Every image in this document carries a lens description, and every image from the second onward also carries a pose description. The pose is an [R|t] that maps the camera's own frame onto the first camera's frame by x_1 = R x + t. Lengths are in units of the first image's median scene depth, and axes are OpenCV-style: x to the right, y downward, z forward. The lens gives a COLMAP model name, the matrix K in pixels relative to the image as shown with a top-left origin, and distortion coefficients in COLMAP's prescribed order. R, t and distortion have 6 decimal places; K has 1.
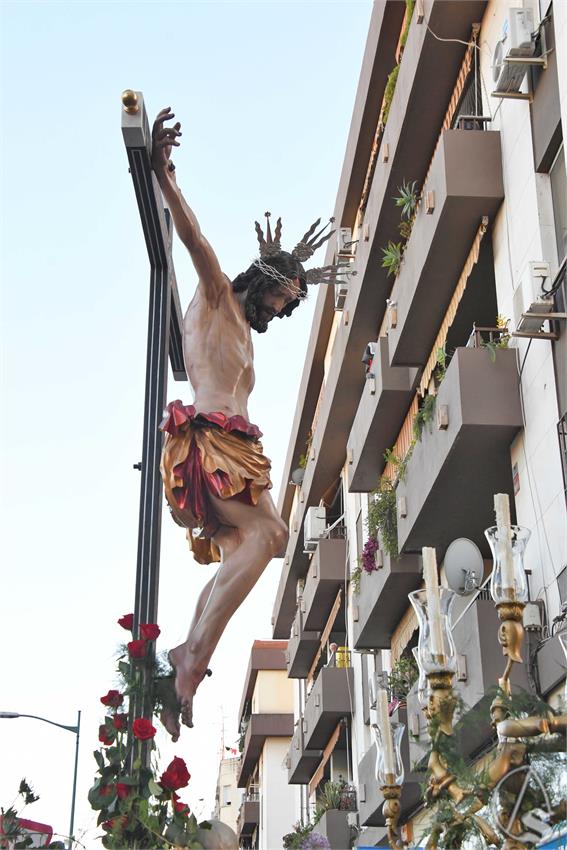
lens RADIAL K [[1152.5, 0, 283.5], [0, 1152.5, 425.0], [0, 0, 1]] dist [0.143634, 0.017093]
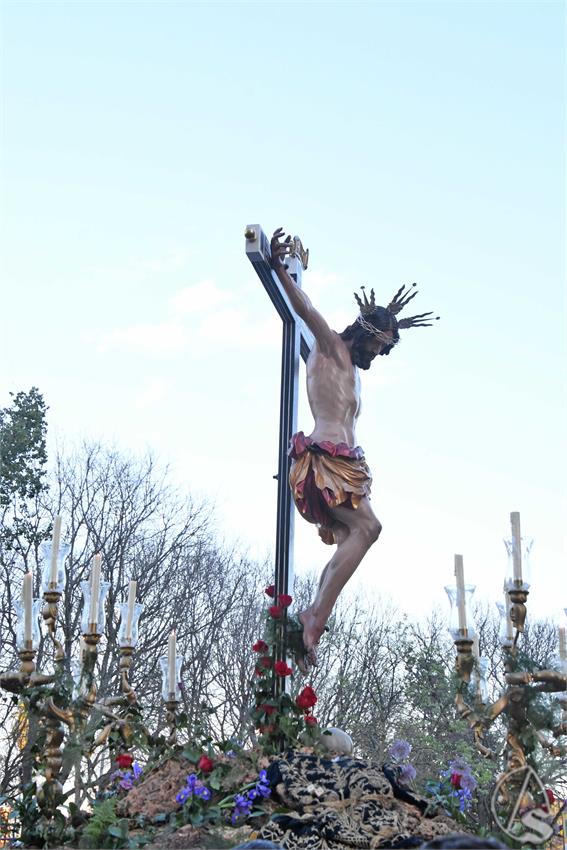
lens RADIAL K [[1152.5, 0, 283.5], [0, 1152.5, 425.0], [0, 0, 1]] dist [0.143634, 0.017093]
pose [[0.981657, -0.031975, -0.187955, 0.148243], [0.049539, 0.994754, 0.089506, -0.154357], [0.184107, -0.097175, 0.978091, -0.349944]]
